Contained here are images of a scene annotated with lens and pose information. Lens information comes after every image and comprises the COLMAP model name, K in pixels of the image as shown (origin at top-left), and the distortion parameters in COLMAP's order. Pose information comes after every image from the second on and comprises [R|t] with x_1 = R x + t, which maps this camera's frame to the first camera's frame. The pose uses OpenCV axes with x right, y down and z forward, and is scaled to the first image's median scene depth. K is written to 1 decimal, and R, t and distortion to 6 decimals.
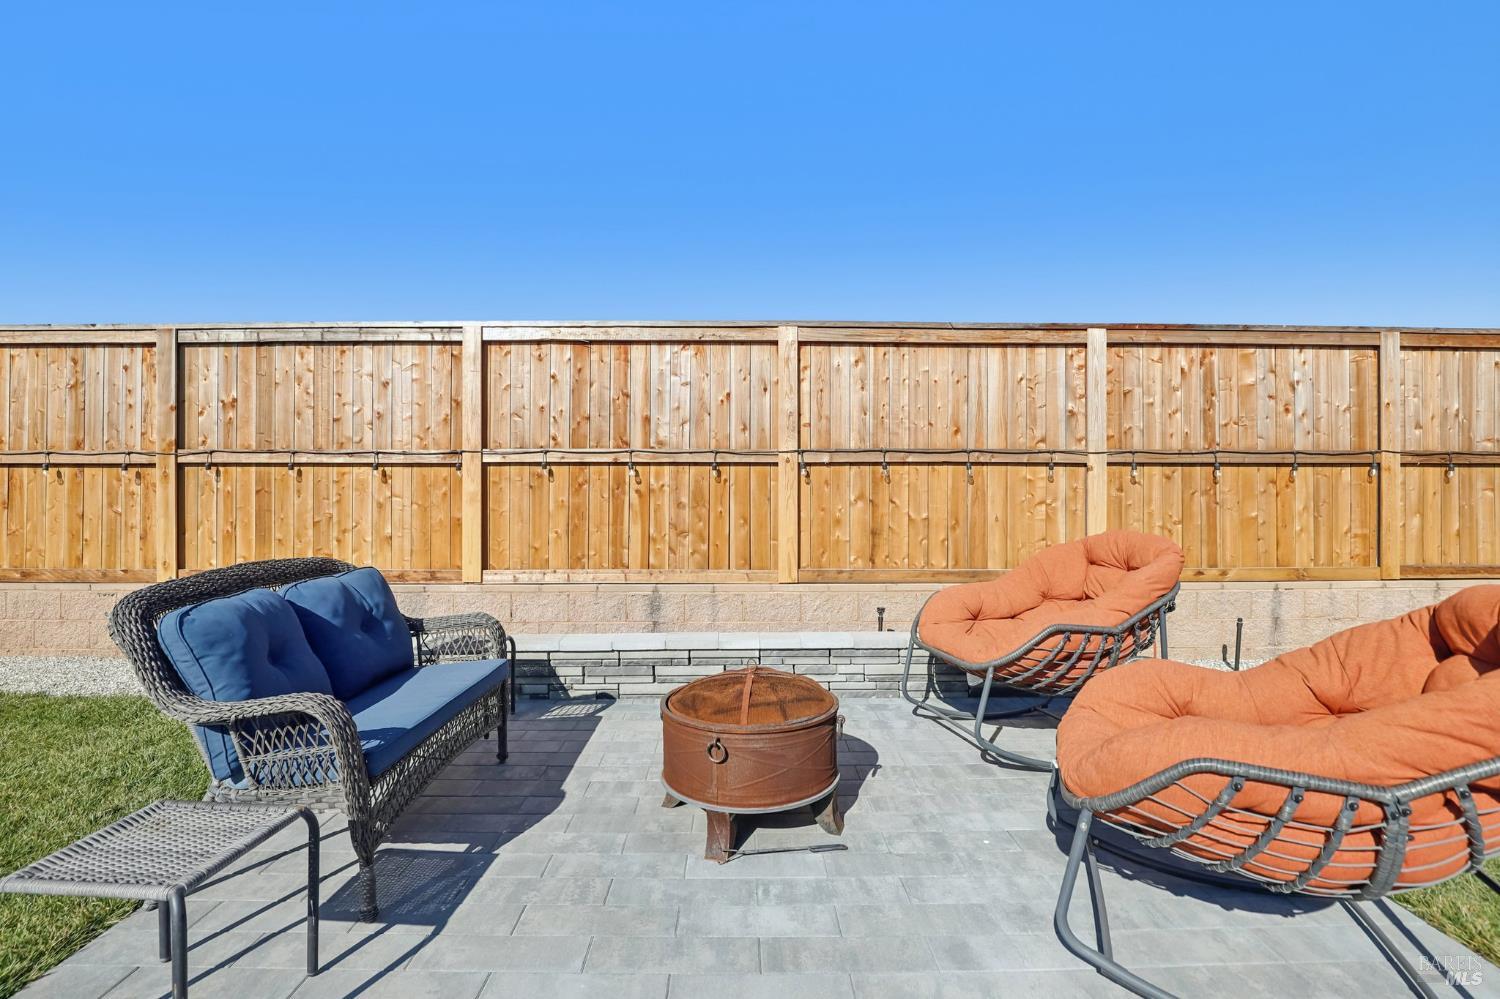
lens RADIAL K [[696.1, 0, 732.2], [0, 696.1, 492.1], [0, 0, 1]] dist [-0.028706, 0.000177]
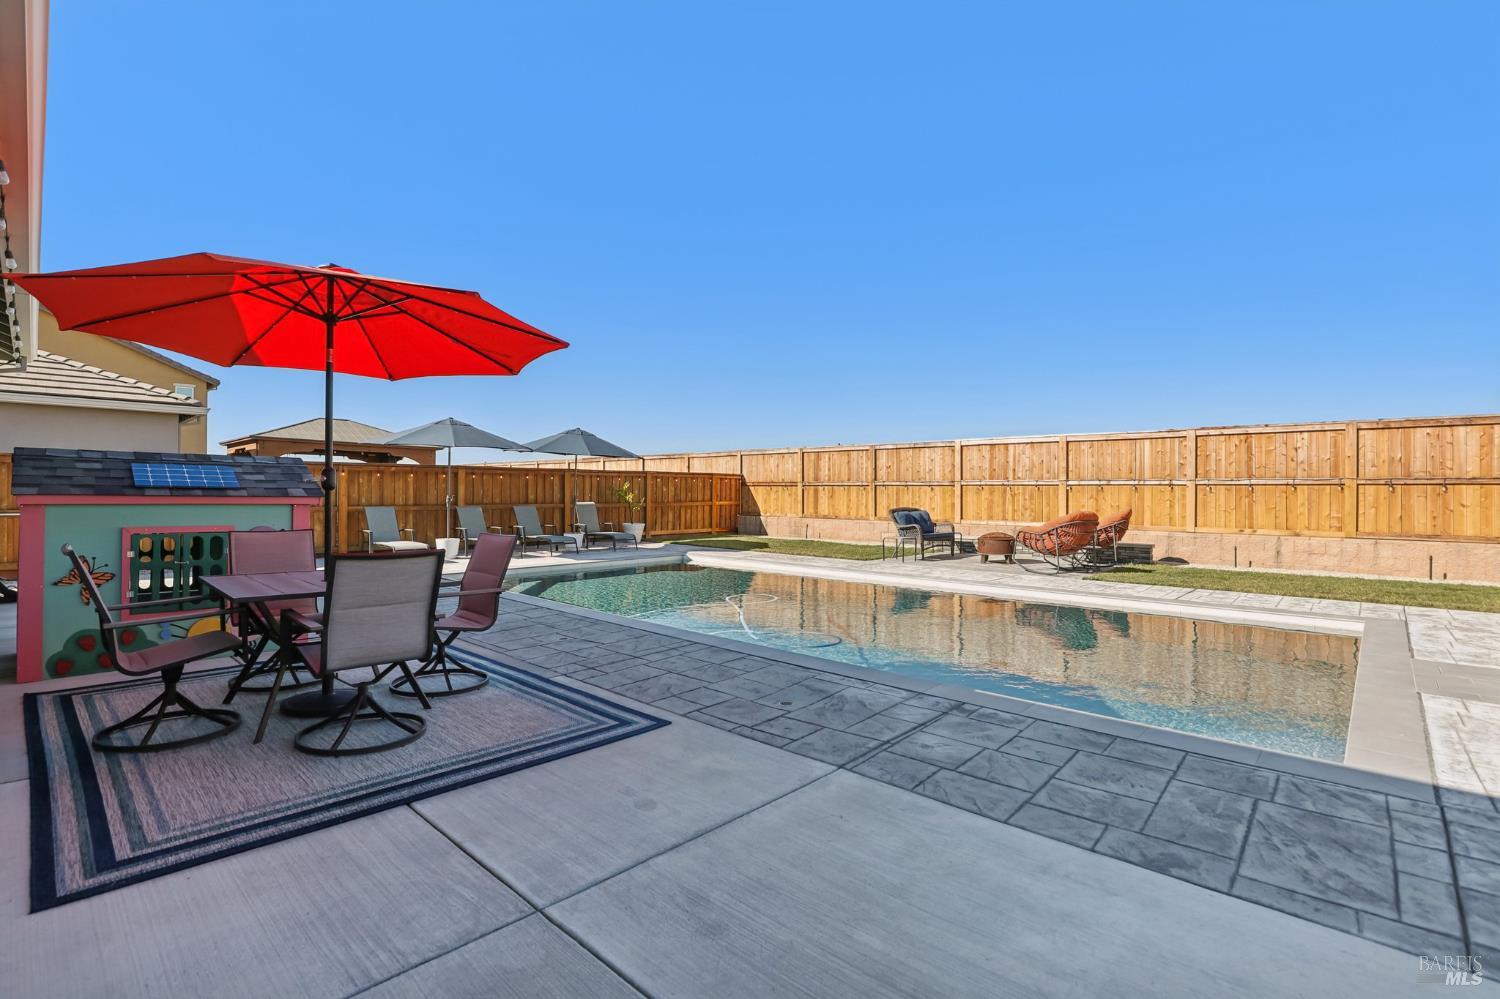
lens RADIAL K [[696.1, 0, 732.2], [0, 696.1, 492.1], [0, 0, 1]] dist [-0.028706, 0.000177]
pose [[0.709306, 0.004564, -0.704886, 1.093494], [-0.003007, 0.999990, 0.003450, -0.017912], [0.704895, -0.000327, 0.709312, -1.908467]]
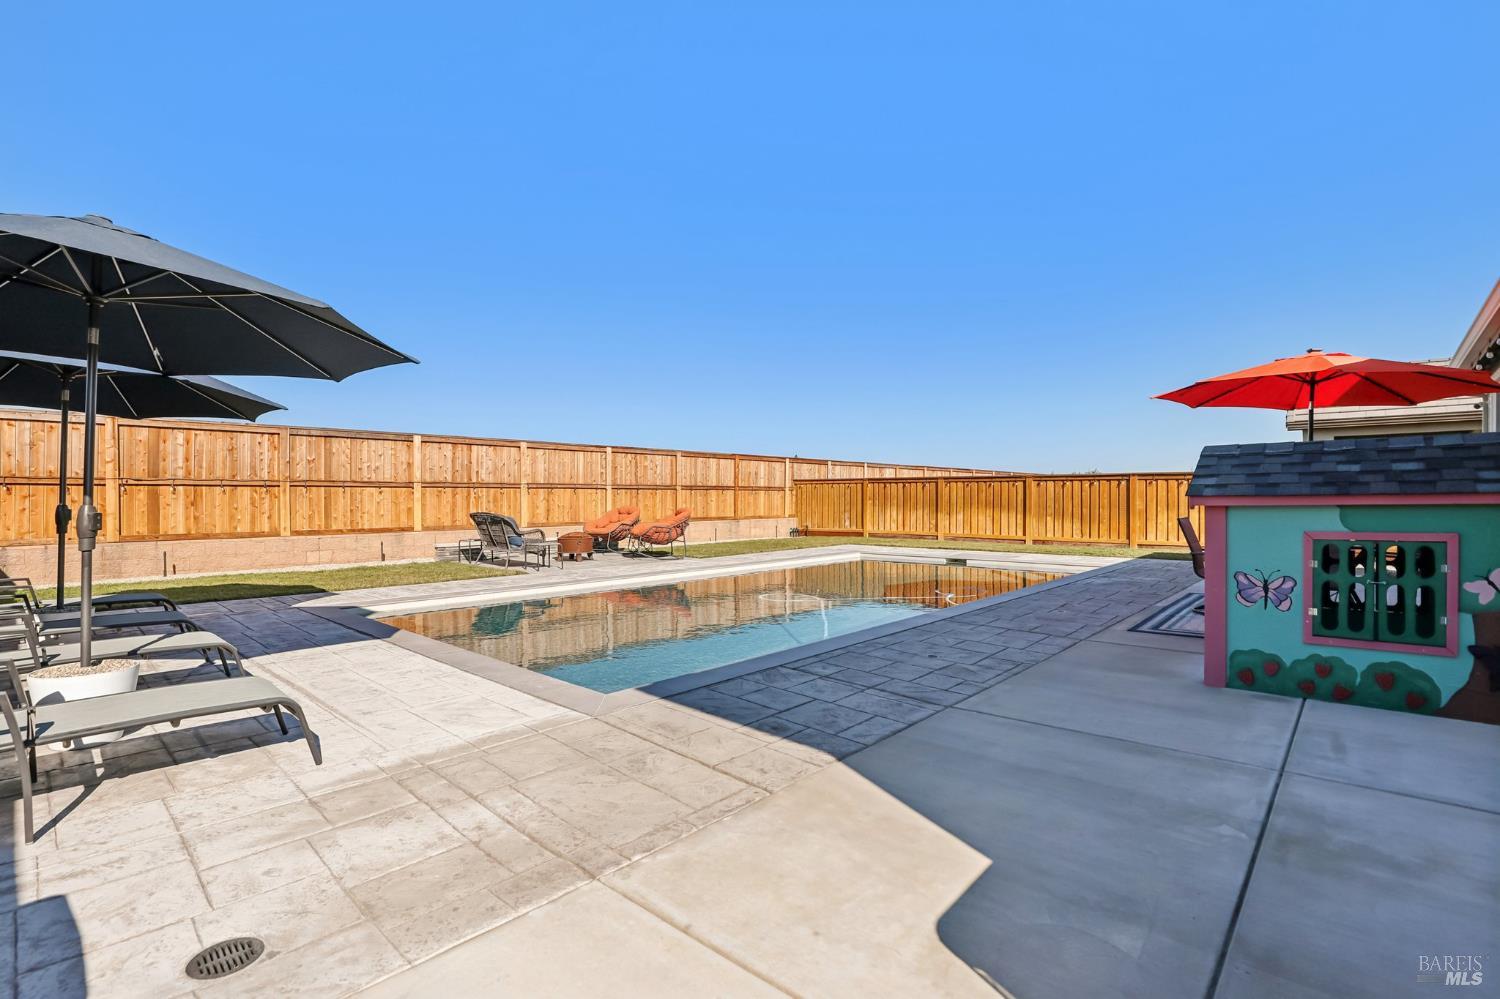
lens RADIAL K [[748.4, 0, 771.5], [0, 748.4, 499.0], [0, 0, 1]] dist [-0.001069, -0.000008]
pose [[0.660041, -0.003706, 0.751220, -1.636033], [-0.003548, 0.999961, 0.008051, -0.021987], [-0.751221, -0.007979, 0.660003, -1.934127]]
